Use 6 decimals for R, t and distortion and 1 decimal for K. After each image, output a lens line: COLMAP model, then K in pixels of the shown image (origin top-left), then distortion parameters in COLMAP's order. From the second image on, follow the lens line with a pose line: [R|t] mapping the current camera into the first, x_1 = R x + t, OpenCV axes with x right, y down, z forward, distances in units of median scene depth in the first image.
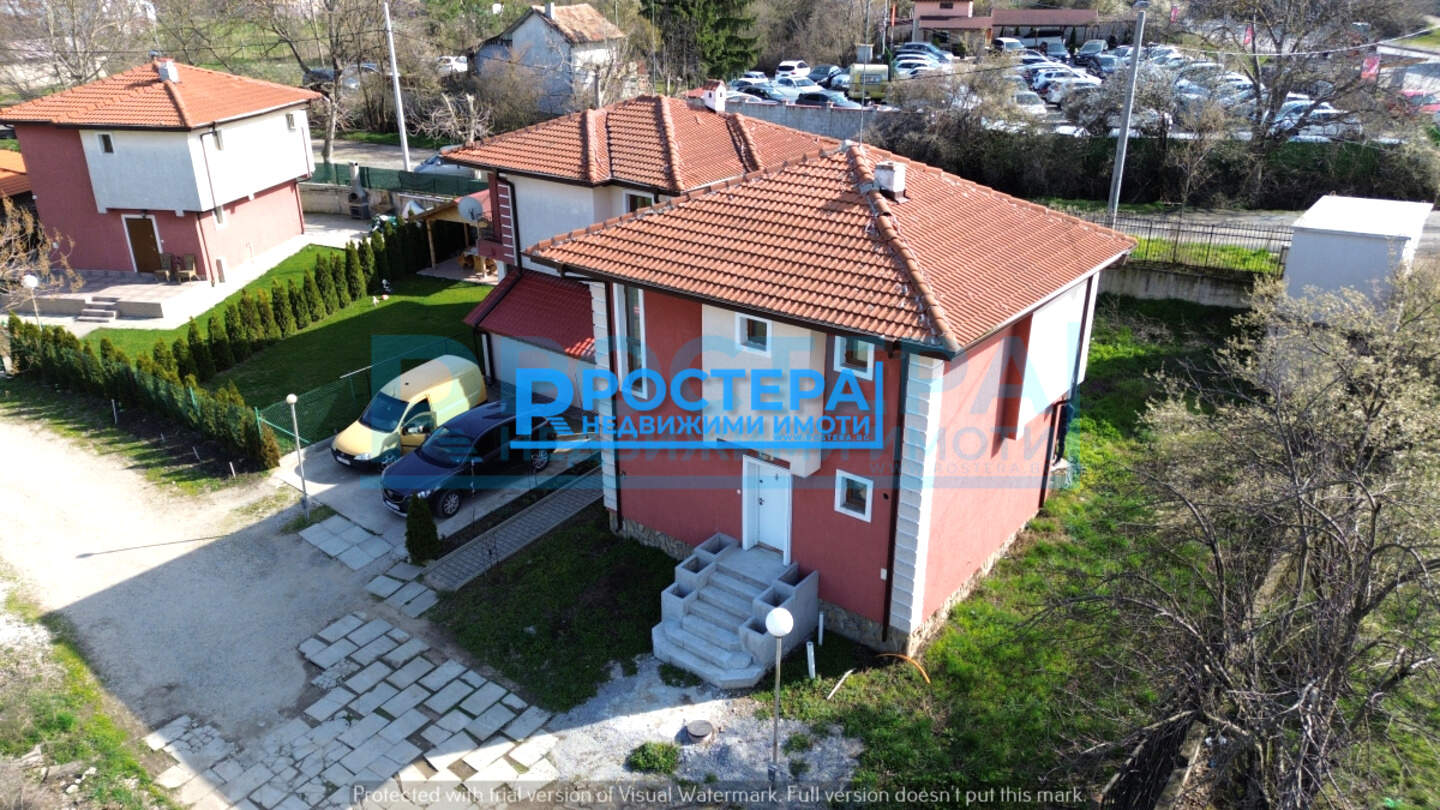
lens RADIAL K [[1020.0, 0, 723.3], [0, 1020.0, 401.9], [0, 0, 1]] dist [0.081430, -0.092283]
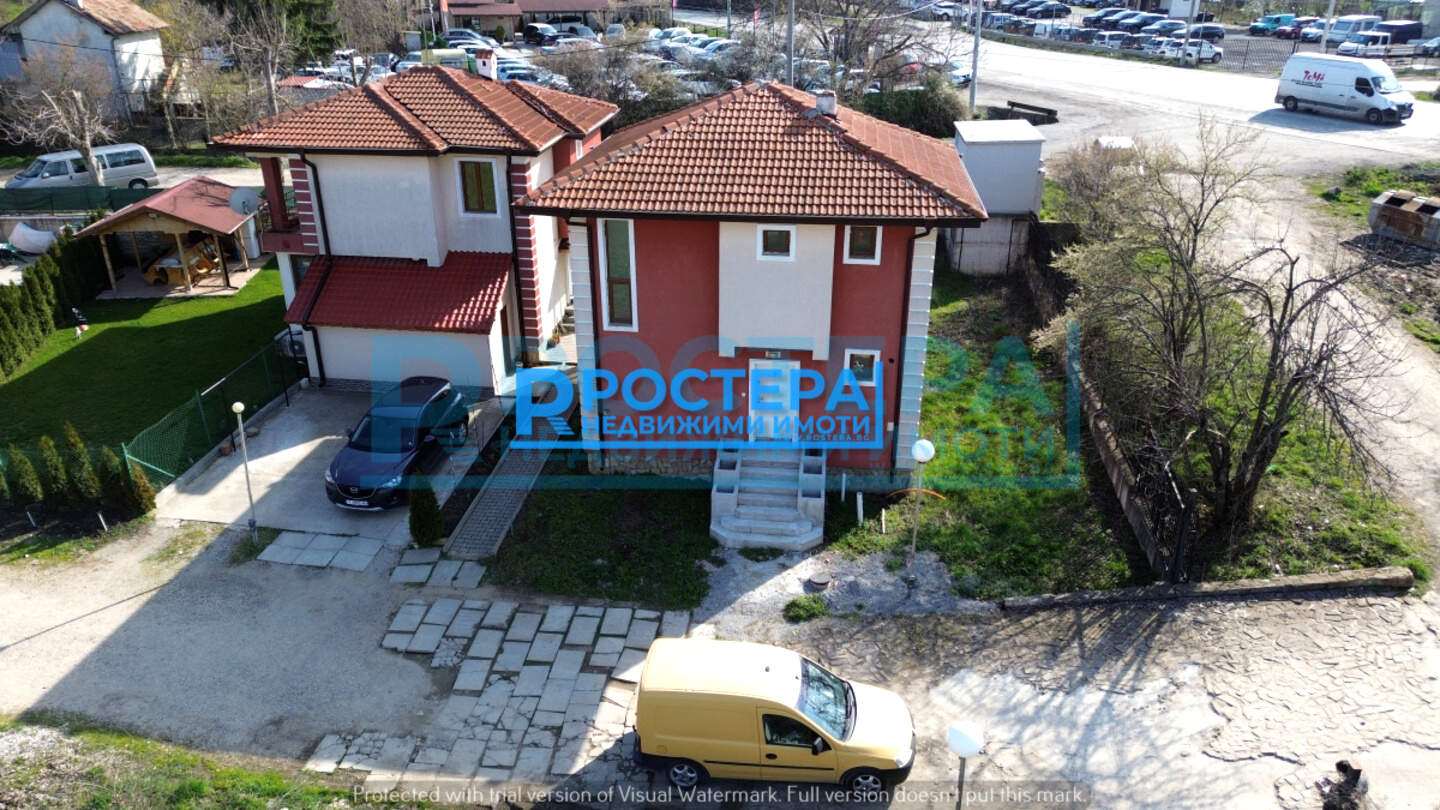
lens RADIAL K [[1020.0, 0, 723.3], [0, 1020.0, 401.9], [0, 0, 1]] dist [0.081430, -0.092283]
pose [[0.858550, -0.200100, 0.472072, -0.488424], [0.199750, 0.978494, 0.051477, 0.030854], [-0.472220, 0.050101, 0.880056, 0.015348]]
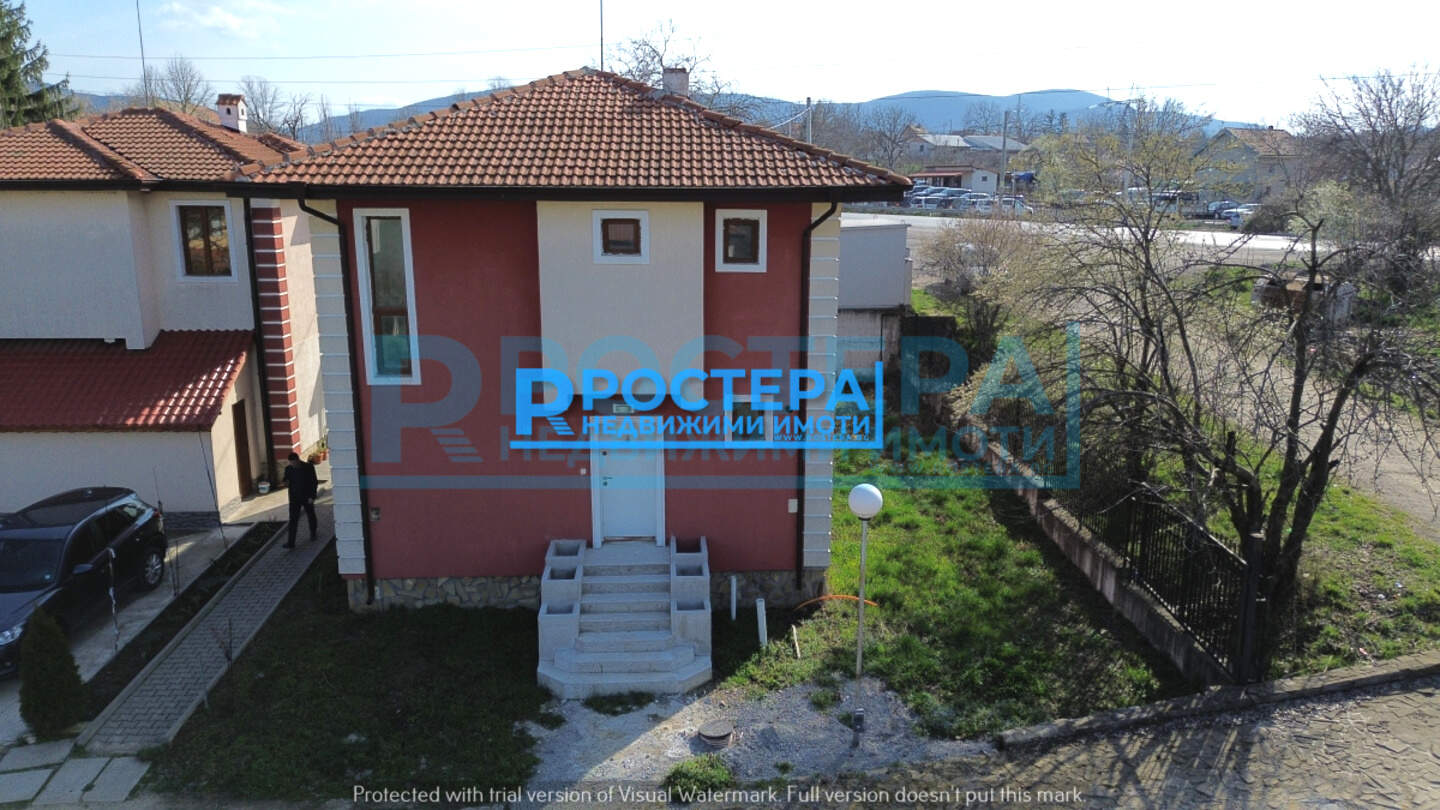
lens RADIAL K [[1020.0, 0, 723.3], [0, 1020.0, 401.9], [0, 0, 1]] dist [0.081430, -0.092283]
pose [[0.760088, -0.132824, 0.636100, -0.357078], [0.253333, 0.962004, -0.101837, 0.130905], [-0.598405, 0.238550, 0.764857, 0.292946]]
